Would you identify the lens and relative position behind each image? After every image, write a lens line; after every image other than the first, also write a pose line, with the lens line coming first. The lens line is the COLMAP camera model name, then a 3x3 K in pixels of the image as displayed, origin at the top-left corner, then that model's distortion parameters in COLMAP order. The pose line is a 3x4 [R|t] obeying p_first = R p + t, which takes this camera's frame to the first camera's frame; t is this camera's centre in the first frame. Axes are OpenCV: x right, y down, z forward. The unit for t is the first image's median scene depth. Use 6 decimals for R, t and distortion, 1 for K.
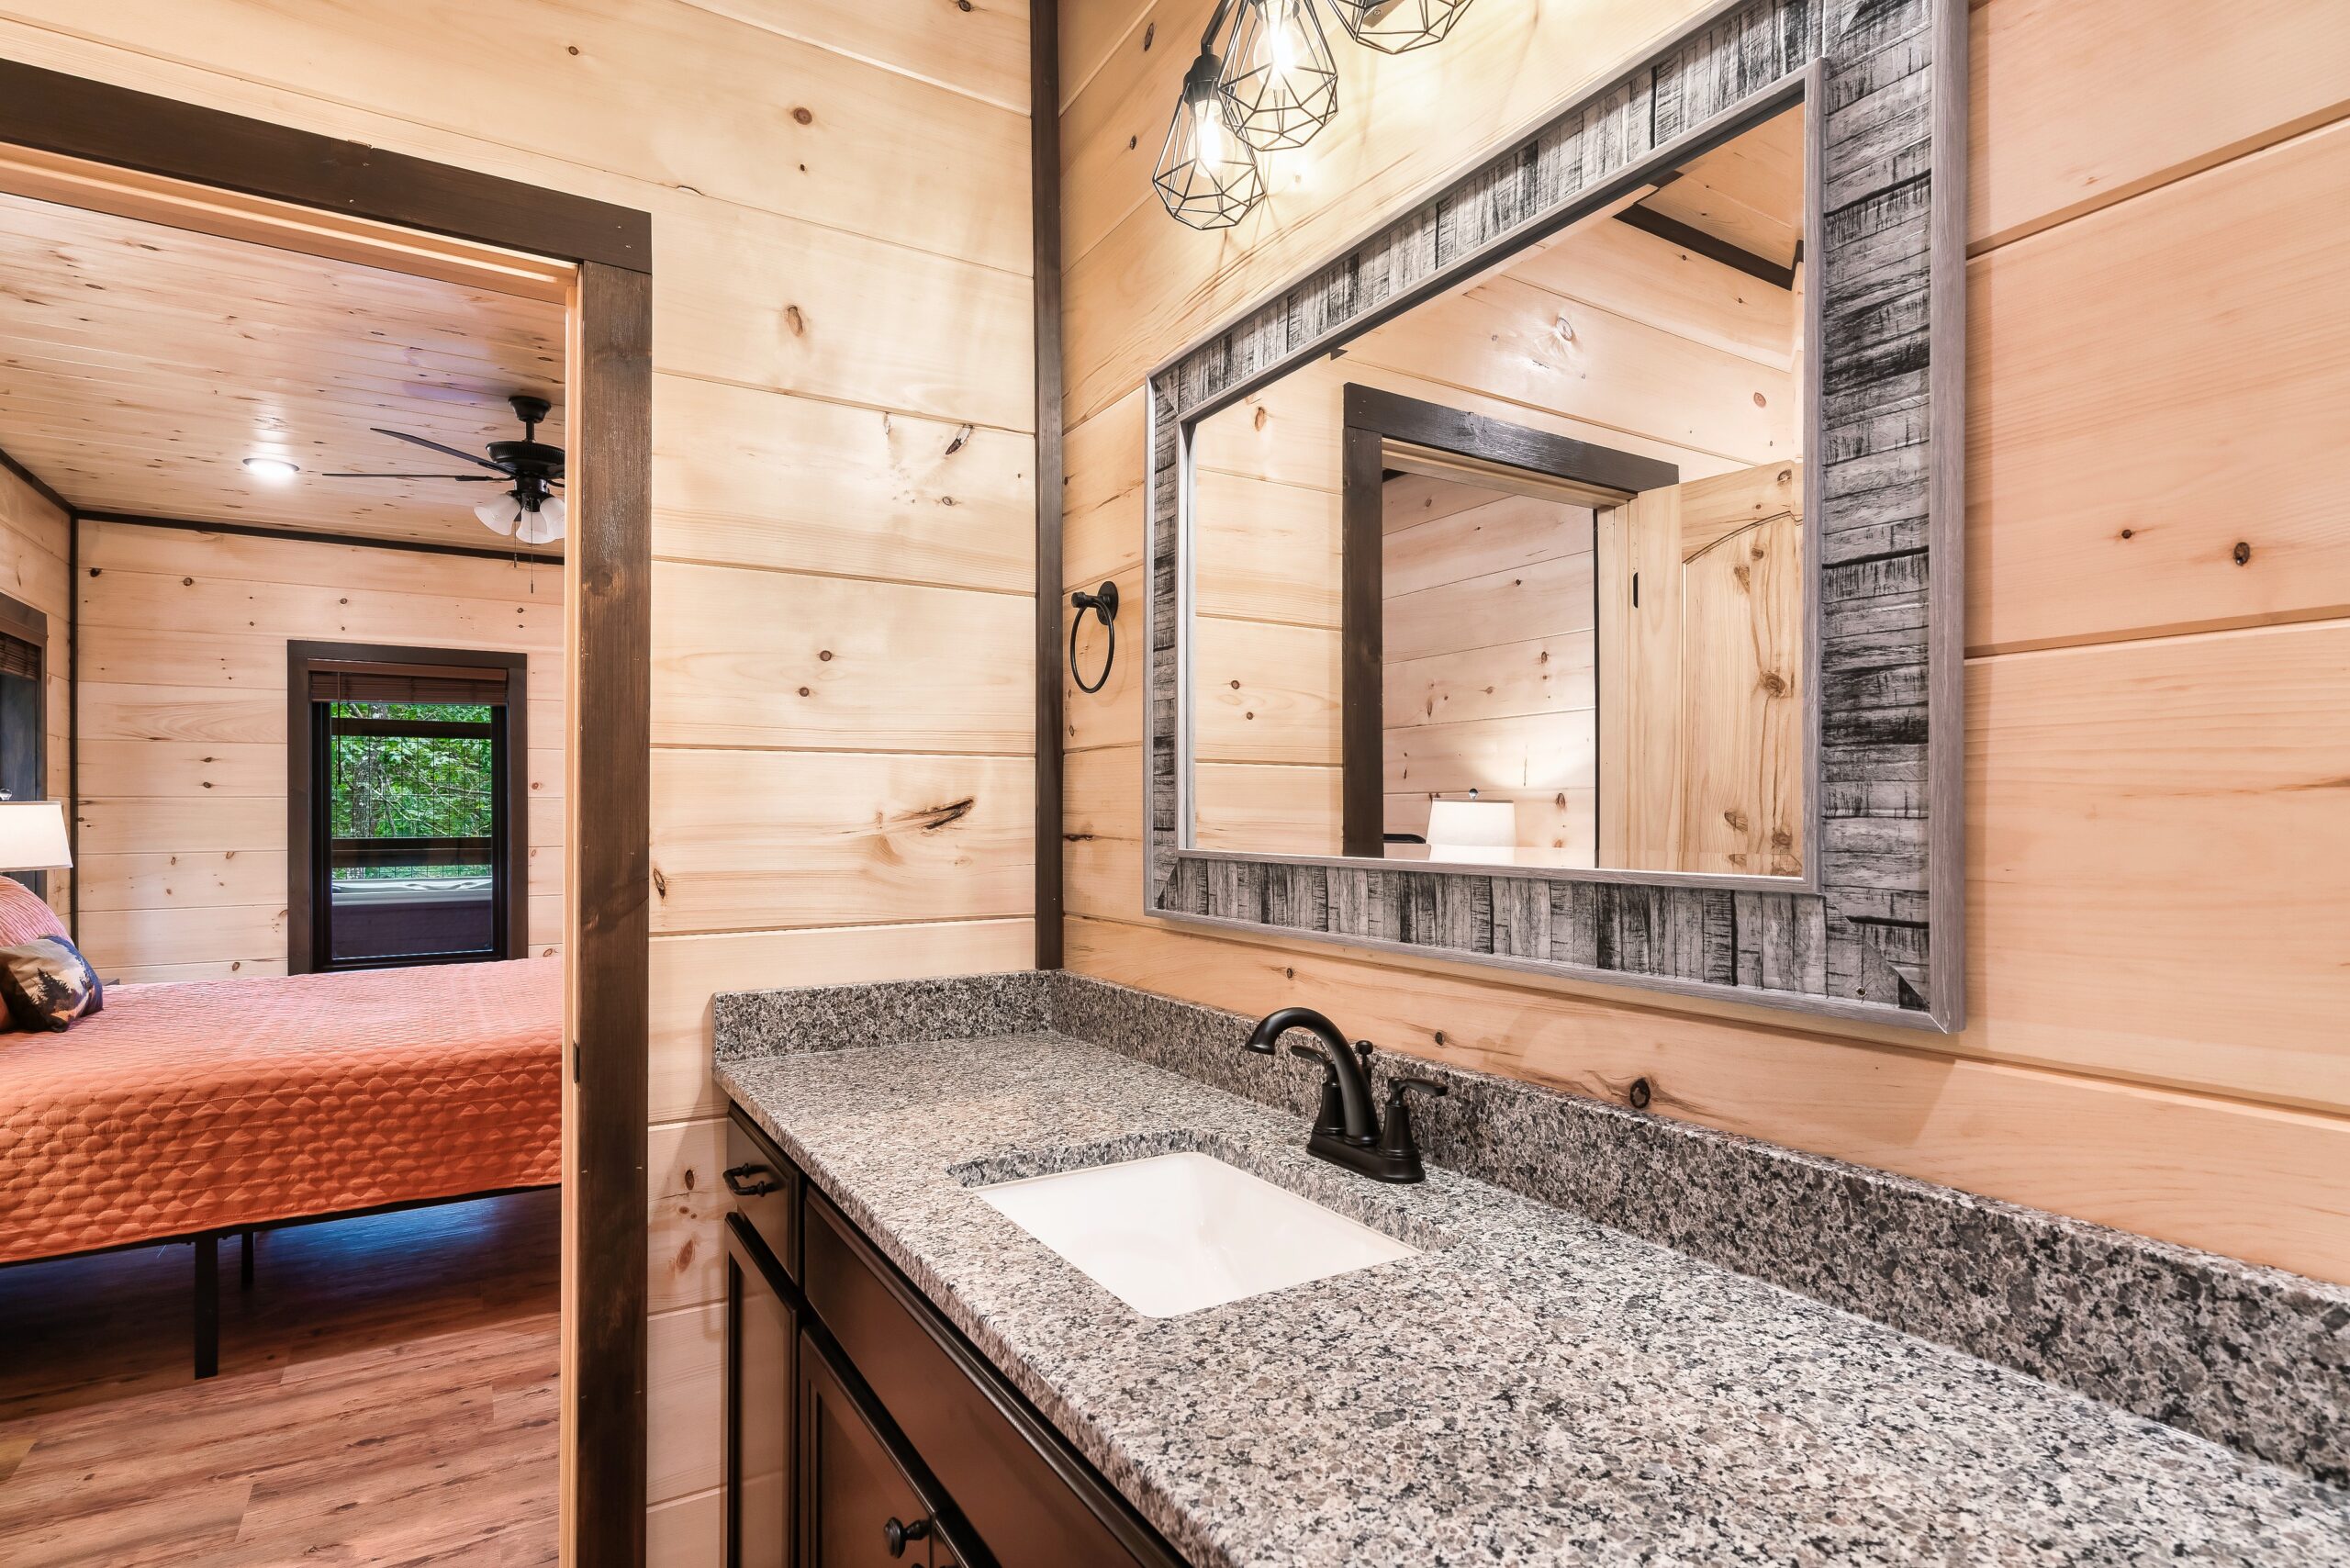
lens RADIAL K [[1187.8, 0, 1175.9], [0, 1187.8, 800.5], [0, 0, 1]] dist [0.002690, 0.003660]
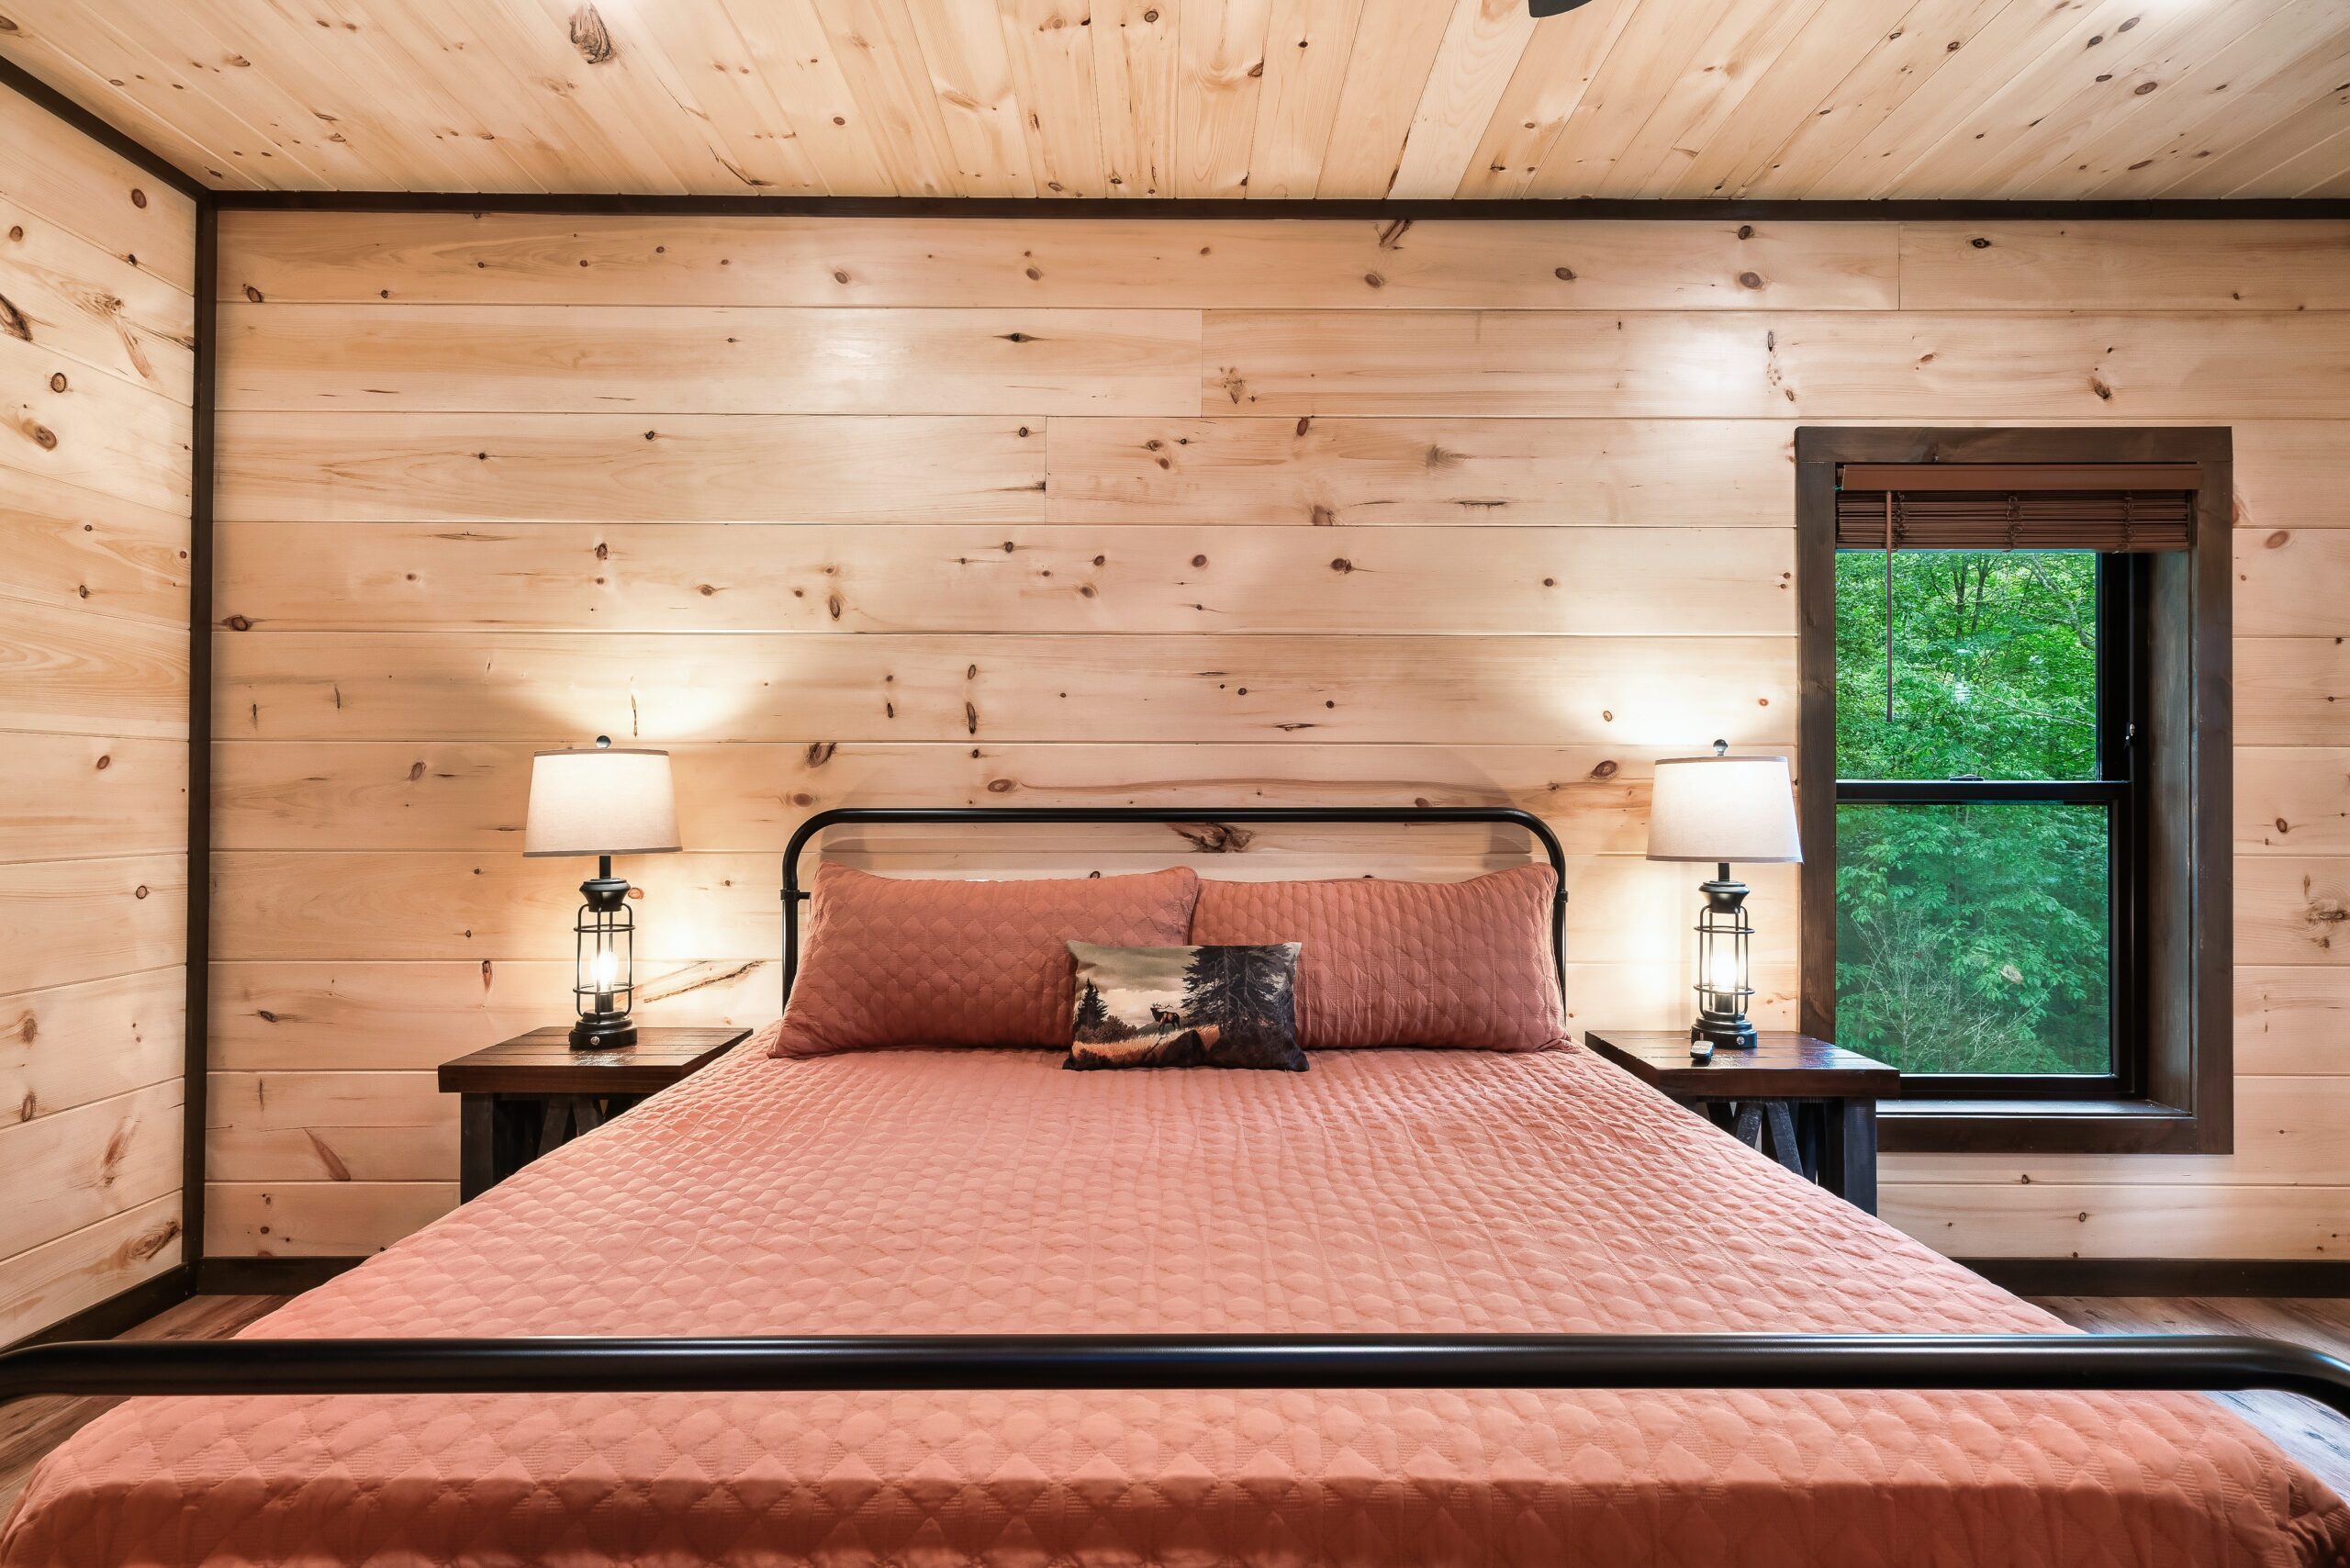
lens RADIAL K [[1187.8, 0, 1171.7], [0, 1187.8, 783.3], [0, 0, 1]] dist [0.002690, 0.003660]
pose [[-0.518268, -0.006277, -0.855196, -0.176764], [0.010611, 0.999849, -0.013770, 0.014456], [0.855153, -0.016211, -0.518123, 0.764814]]
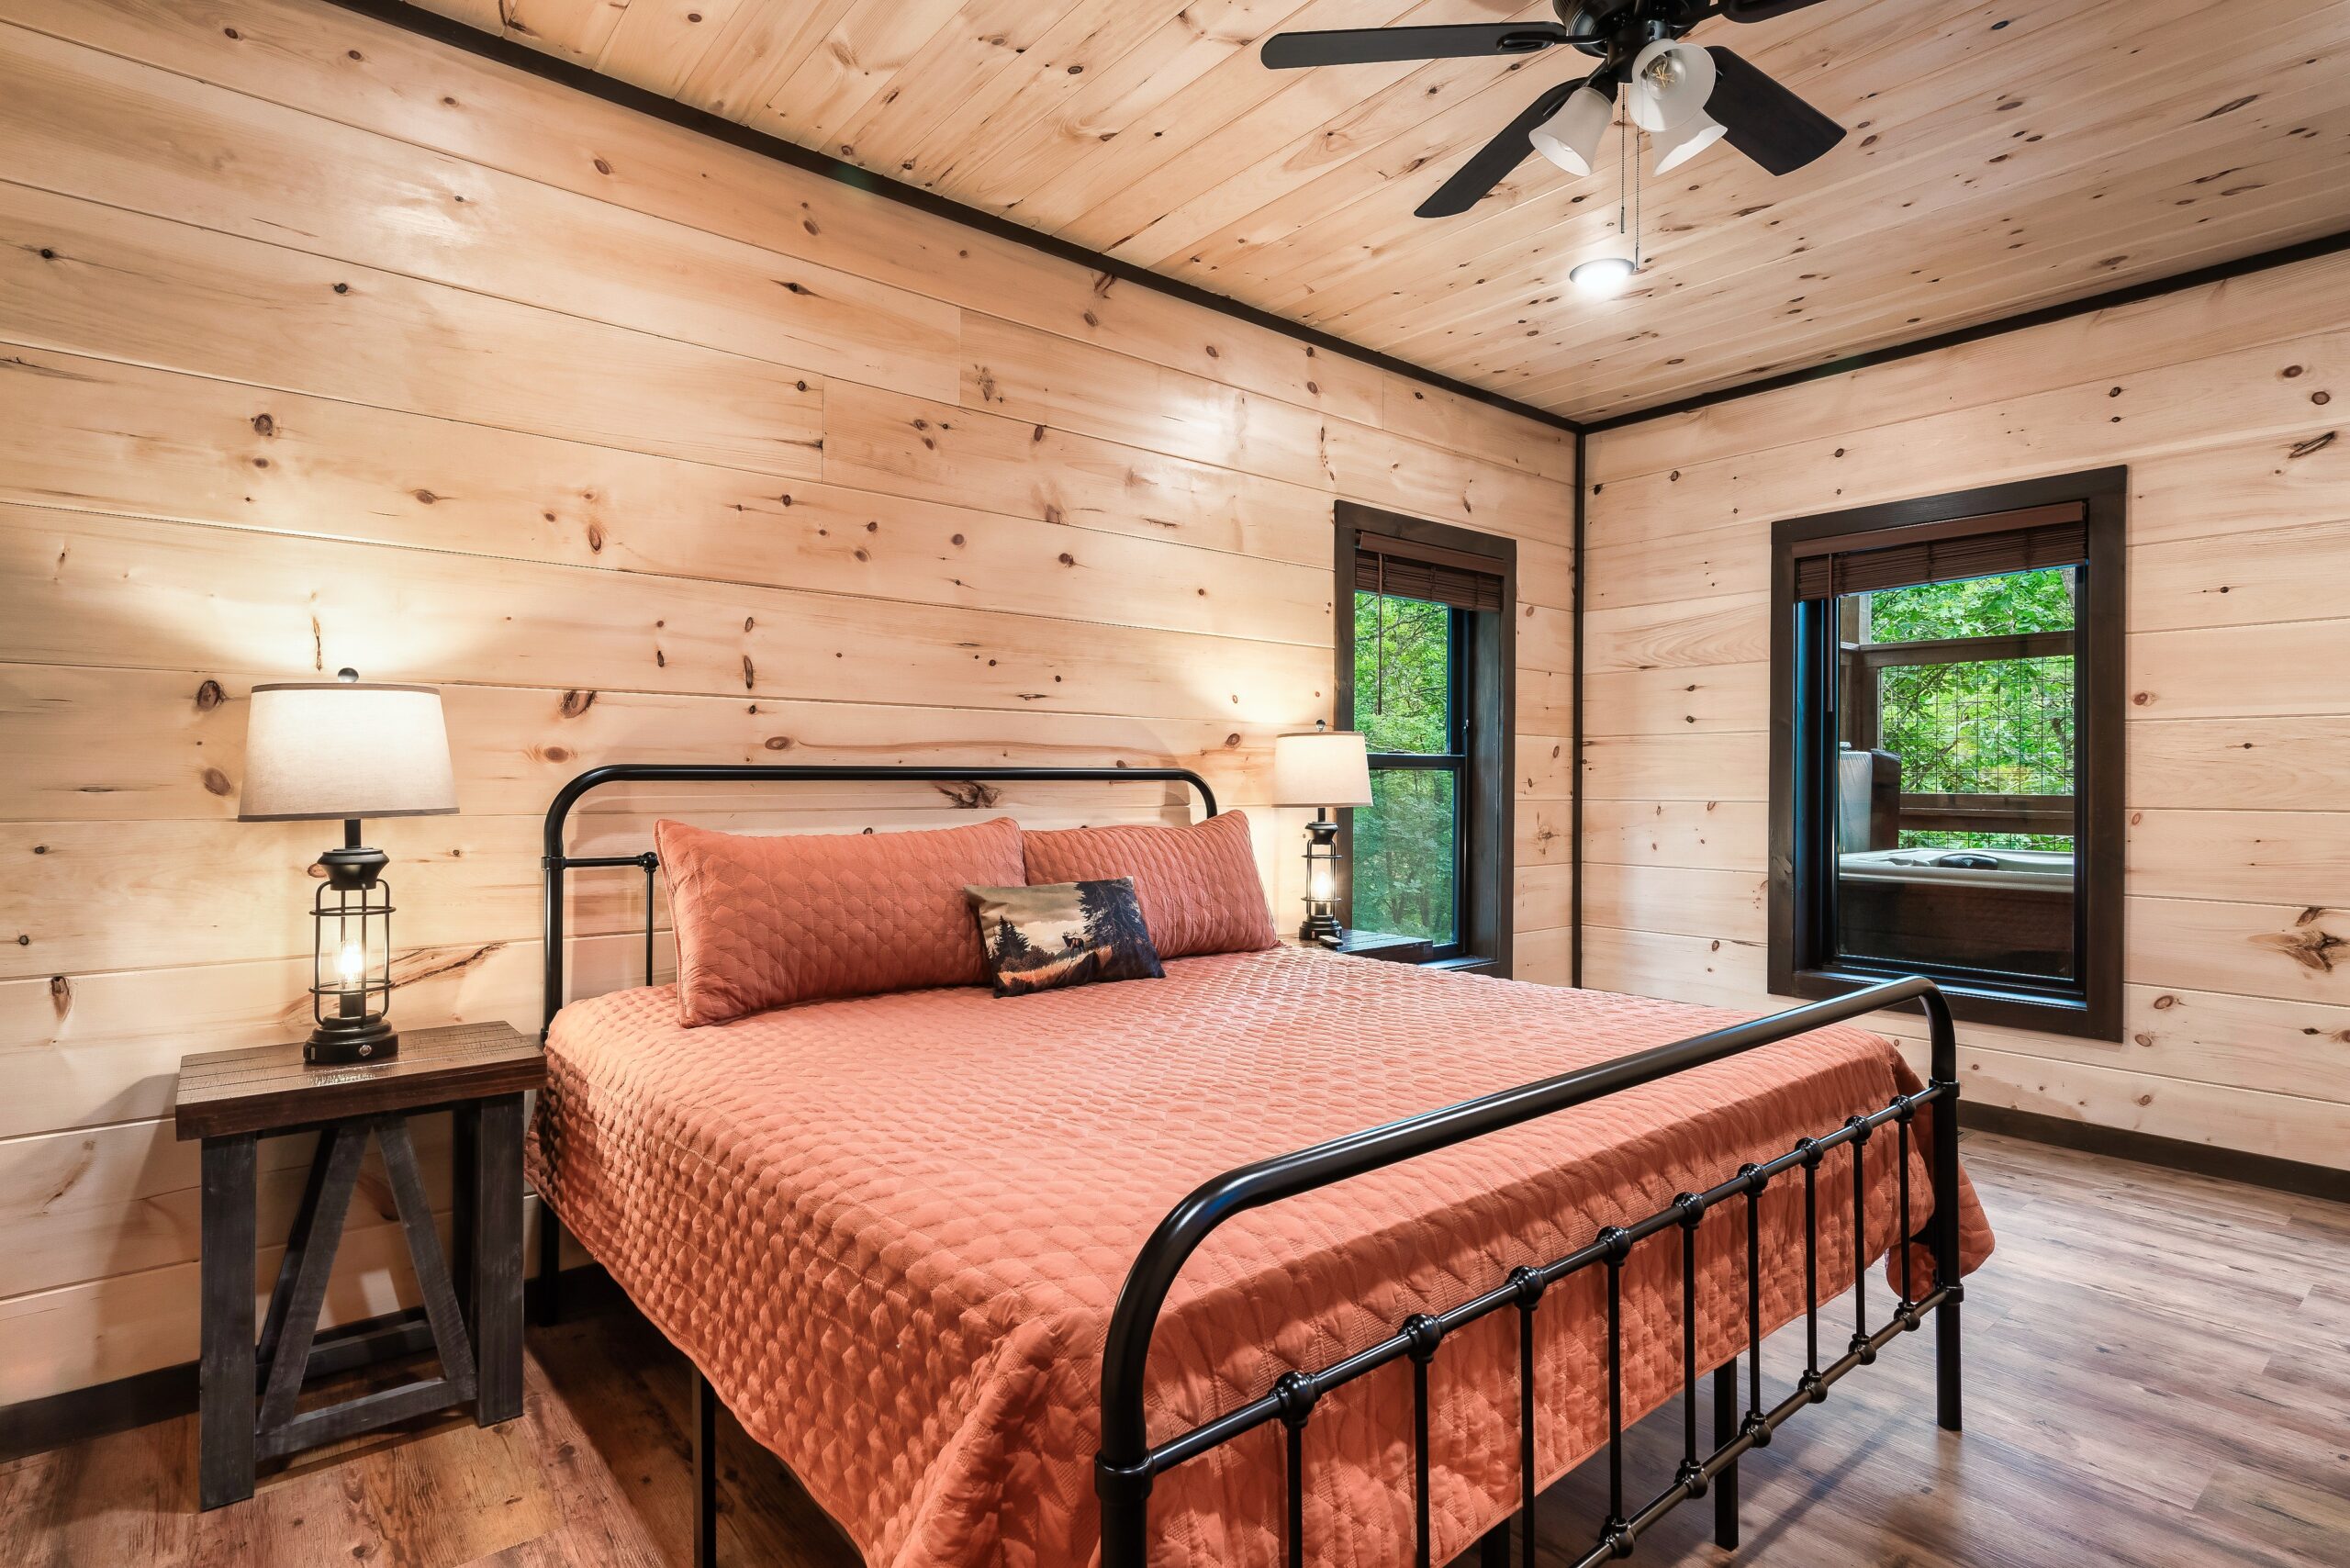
lens RADIAL K [[1187.8, 0, 1161.3], [0, 1187.8, 782.3], [0, 0, 1]] dist [0.002690, 0.003660]
pose [[0.142520, 0.006142, -0.989773, -0.057654], [0.007718, 0.999943, 0.007317, 0.021705], [0.989762, -0.008682, 0.142465, 0.527816]]
